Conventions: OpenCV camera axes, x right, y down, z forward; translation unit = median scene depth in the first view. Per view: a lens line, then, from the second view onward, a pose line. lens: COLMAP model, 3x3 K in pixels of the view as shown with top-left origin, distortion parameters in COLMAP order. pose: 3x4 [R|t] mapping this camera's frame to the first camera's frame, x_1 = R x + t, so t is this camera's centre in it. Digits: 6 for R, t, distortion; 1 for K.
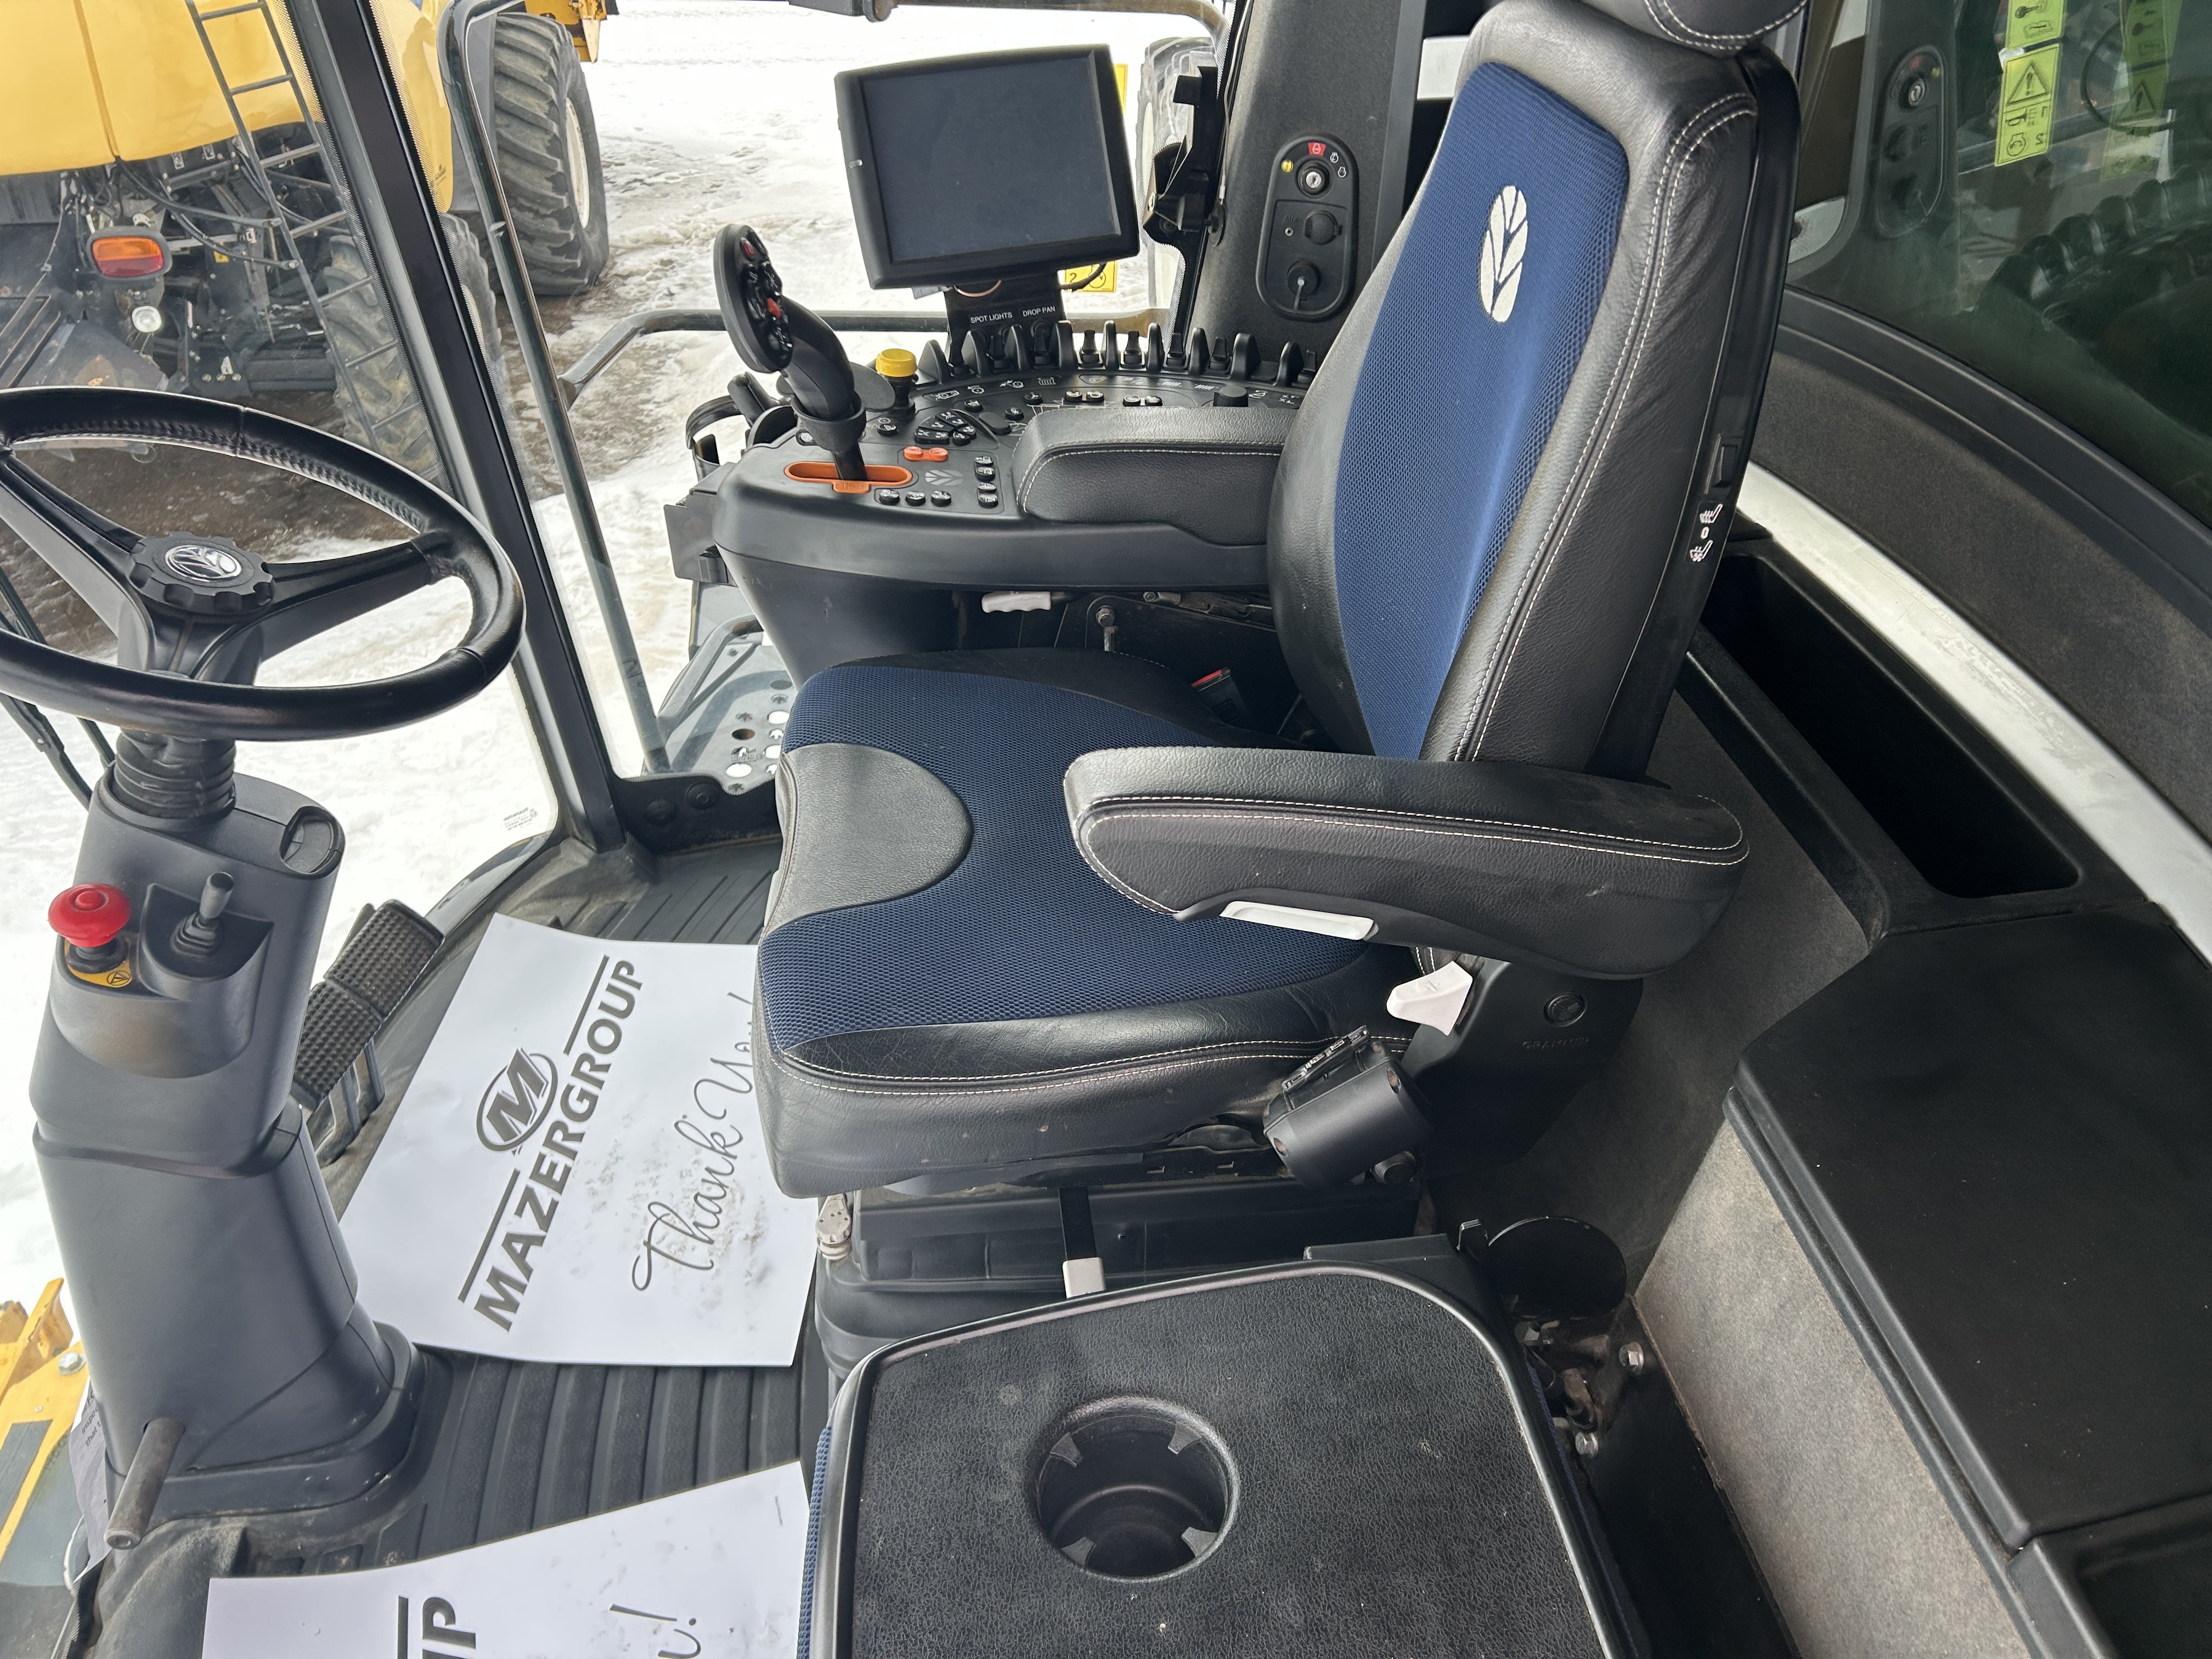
lens RADIAL K [[1728.1, 0, 1106.0], [0, 1728.1, 829.5], [0, 0, 1]] dist [0.033493, -0.003168]
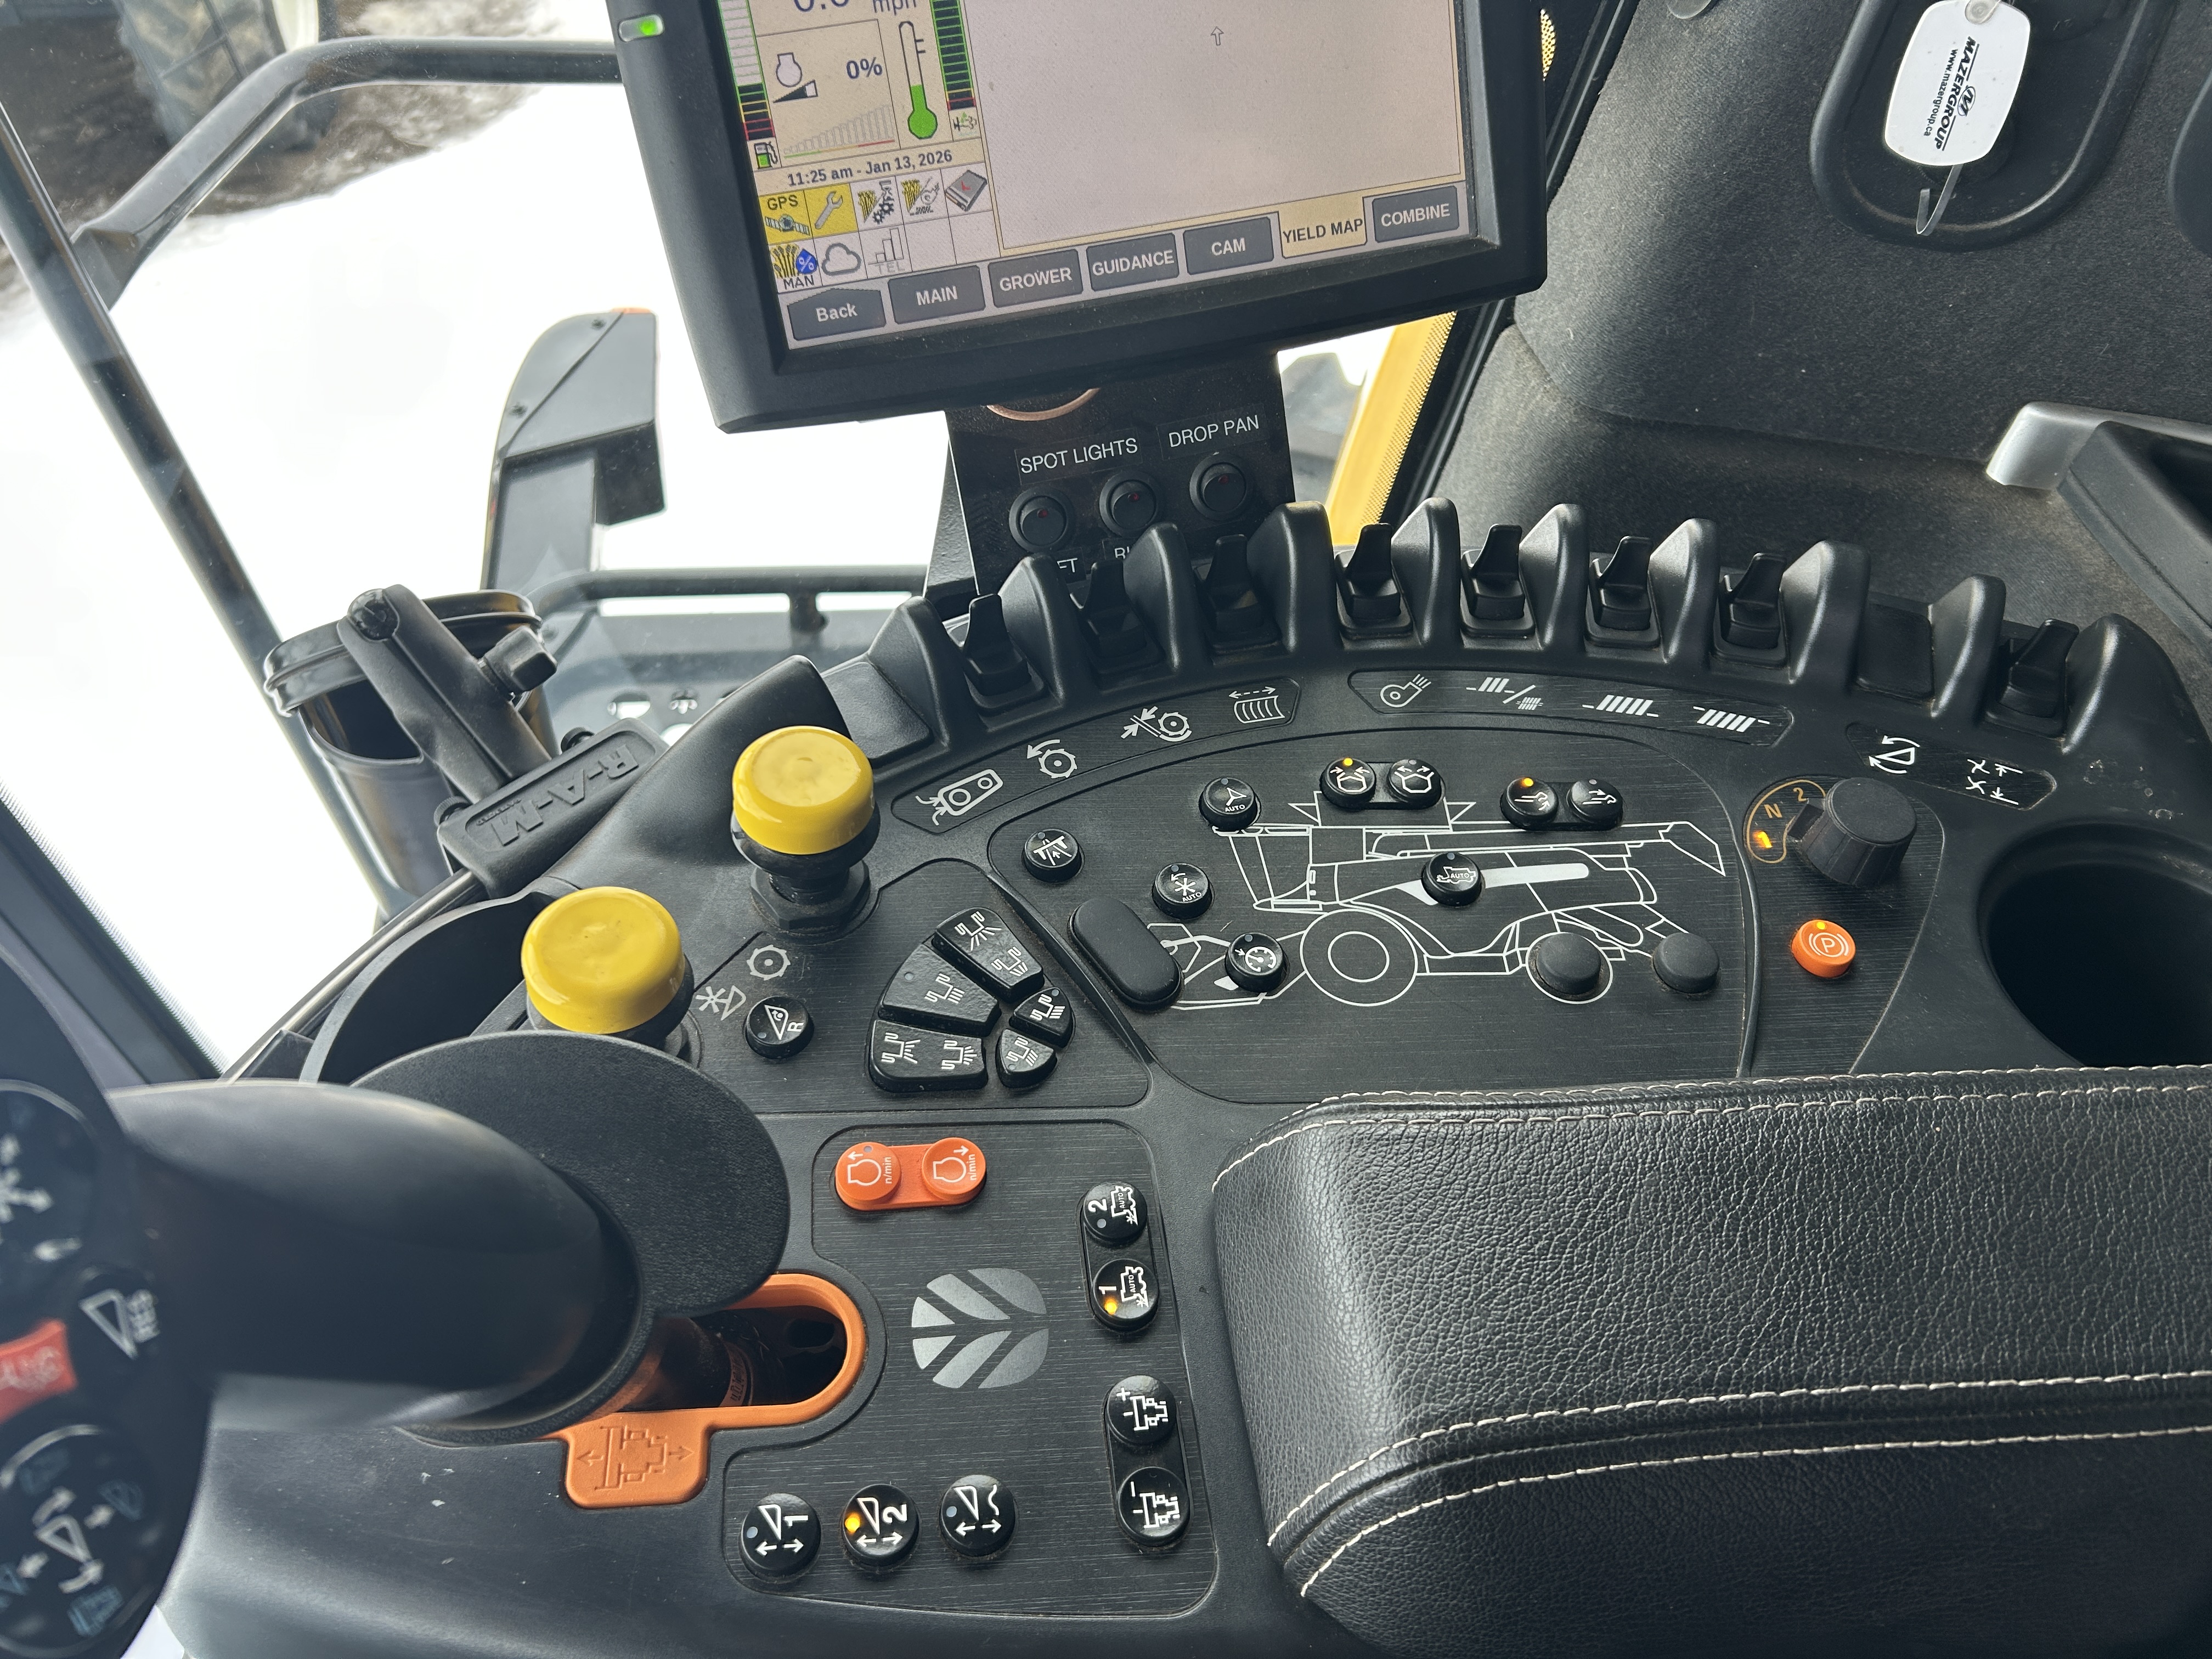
lens RADIAL K [[1728.1, 0, 1106.0], [0, 1728.1, 829.5], [0, 0, 1]] dist [0.033493, -0.003168]
pose [[0.999606, 0.001511, 0.028020, -0.072371], [-0.007284, 0.978290, 0.207110, -0.302521], [-0.027099, -0.207233, 0.977916, 0.664791]]
